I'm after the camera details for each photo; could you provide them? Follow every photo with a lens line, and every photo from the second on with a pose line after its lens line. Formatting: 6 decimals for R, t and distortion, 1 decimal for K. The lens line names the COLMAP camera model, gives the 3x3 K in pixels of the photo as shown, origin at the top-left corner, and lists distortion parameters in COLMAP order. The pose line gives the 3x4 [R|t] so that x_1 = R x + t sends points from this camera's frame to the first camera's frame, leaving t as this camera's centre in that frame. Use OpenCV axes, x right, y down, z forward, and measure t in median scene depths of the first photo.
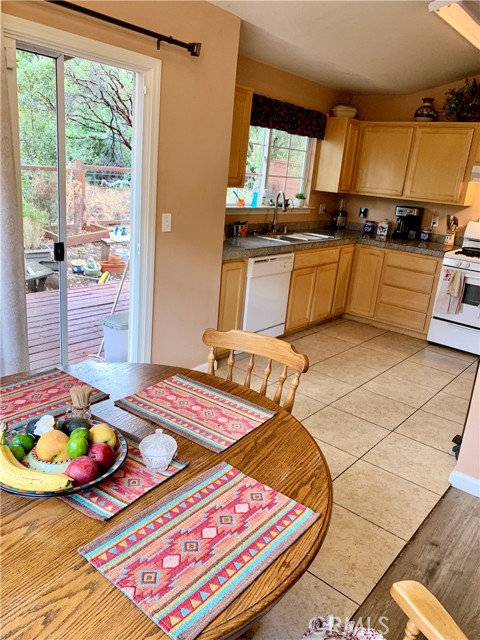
lens RADIAL K [[494.5, 0, 234.2], [0, 494.5, 317.3], [0, 0, 1]] dist [0.043100, -0.046107]
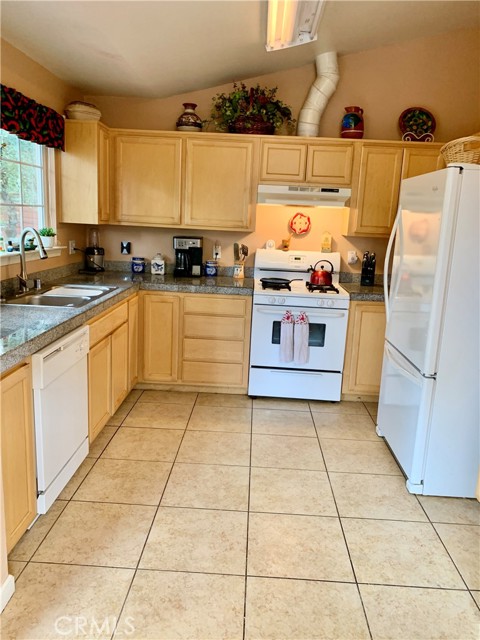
lens RADIAL K [[494.5, 0, 240.7], [0, 494.5, 318.7], [0, 0, 1]] dist [0.043100, -0.046107]
pose [[0.790707, -0.172325, 0.587441, -0.079586], [0.197009, 0.980147, 0.022347, -0.097493], [-0.579629, 0.098062, 0.808959, 0.328692]]
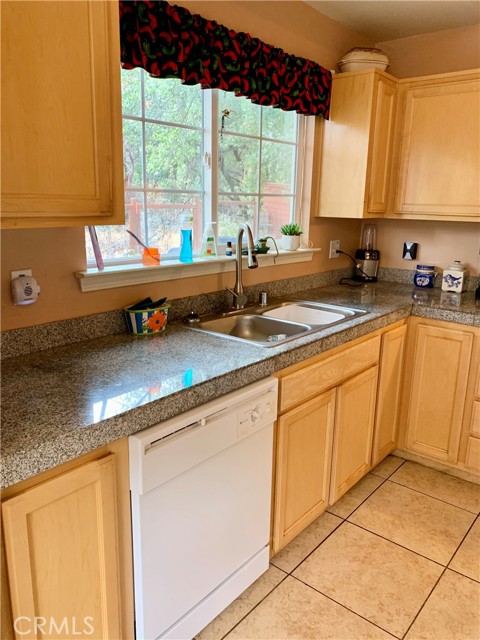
lens RADIAL K [[494.5, 0, 236.9], [0, 494.5, 314.4], [0, 0, 1]] dist [0.043100, -0.046107]
pose [[0.997823, -0.063708, -0.017075, 0.085585], [0.062478, 0.995938, -0.064845, -0.134490], [0.021137, 0.063637, 0.997749, 0.520941]]
